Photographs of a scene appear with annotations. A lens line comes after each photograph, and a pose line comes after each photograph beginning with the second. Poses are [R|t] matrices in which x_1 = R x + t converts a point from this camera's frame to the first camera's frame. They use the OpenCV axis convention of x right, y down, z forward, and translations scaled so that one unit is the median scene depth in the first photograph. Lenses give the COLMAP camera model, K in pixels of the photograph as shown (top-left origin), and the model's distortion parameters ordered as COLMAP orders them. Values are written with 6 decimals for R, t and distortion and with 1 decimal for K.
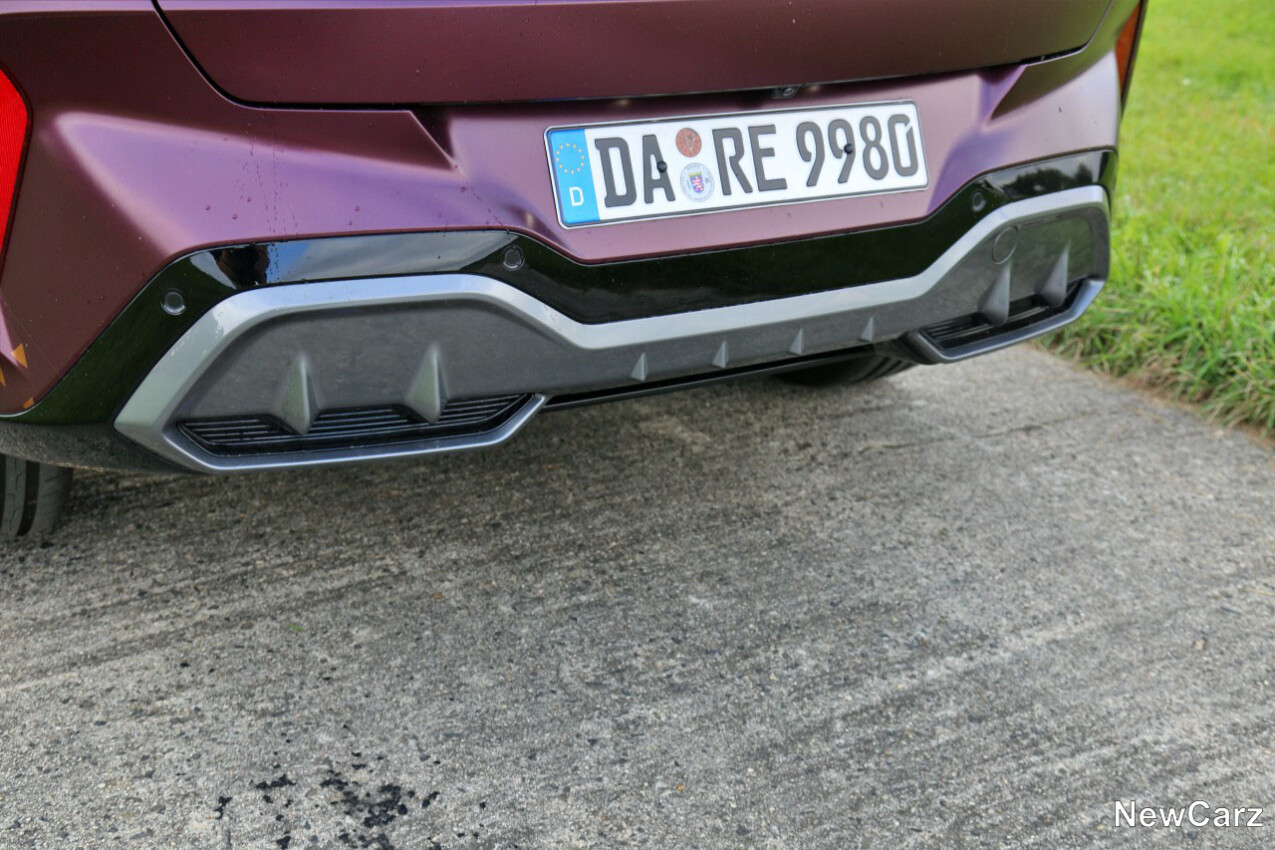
lens RADIAL K [[1642.6, 0, 637.5], [0, 1642.6, 425.0], [0, 0, 1]] dist [0.076441, 0.003755]
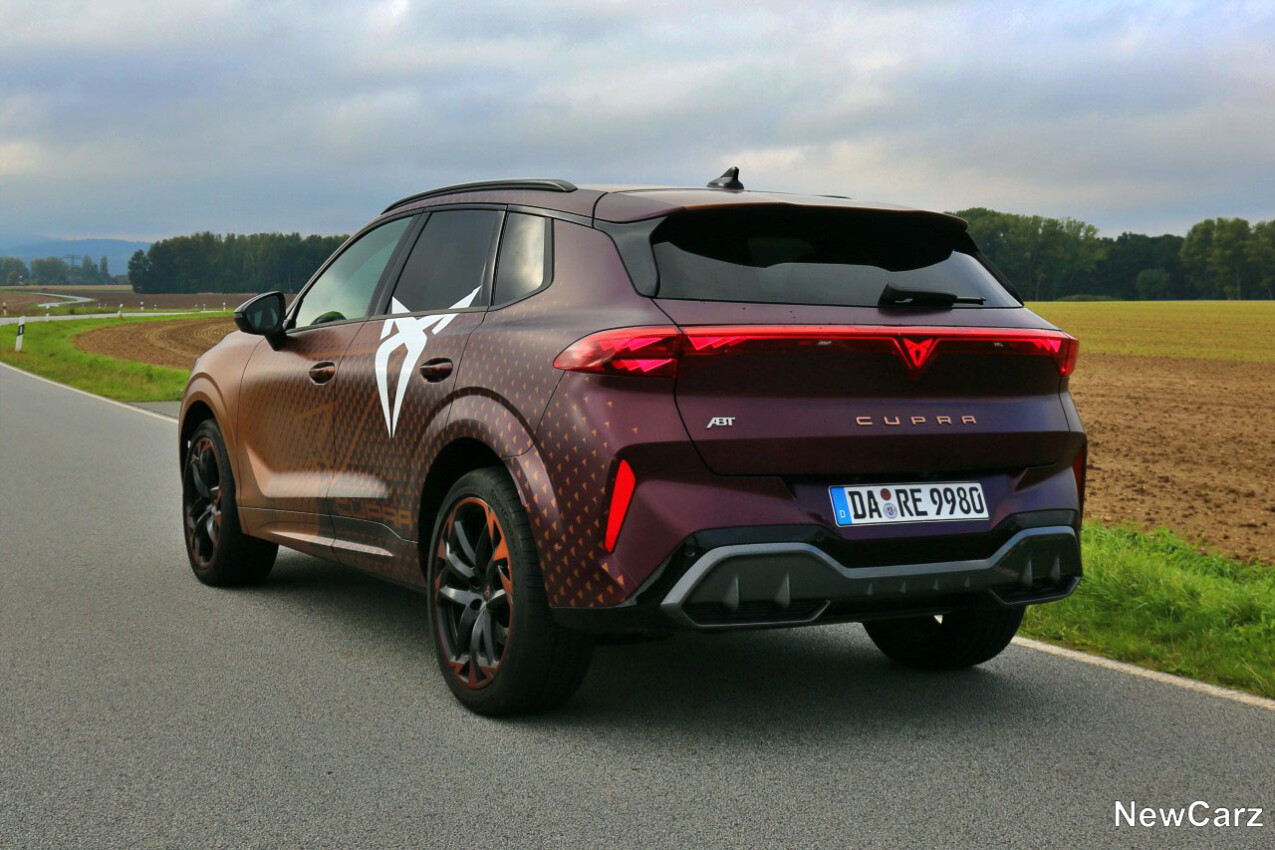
lens RADIAL K [[1743.8, 0, 637.5], [0, 1743.8, 425.0], [0, 0, 1]] dist [-0.001878, -0.004716]
pose [[0.999469, -0.022765, -0.023315, -0.260401], [0.014159, 0.947828, -0.318468, 0.517713], [0.029348, 0.317969, 0.947647, -1.390616]]
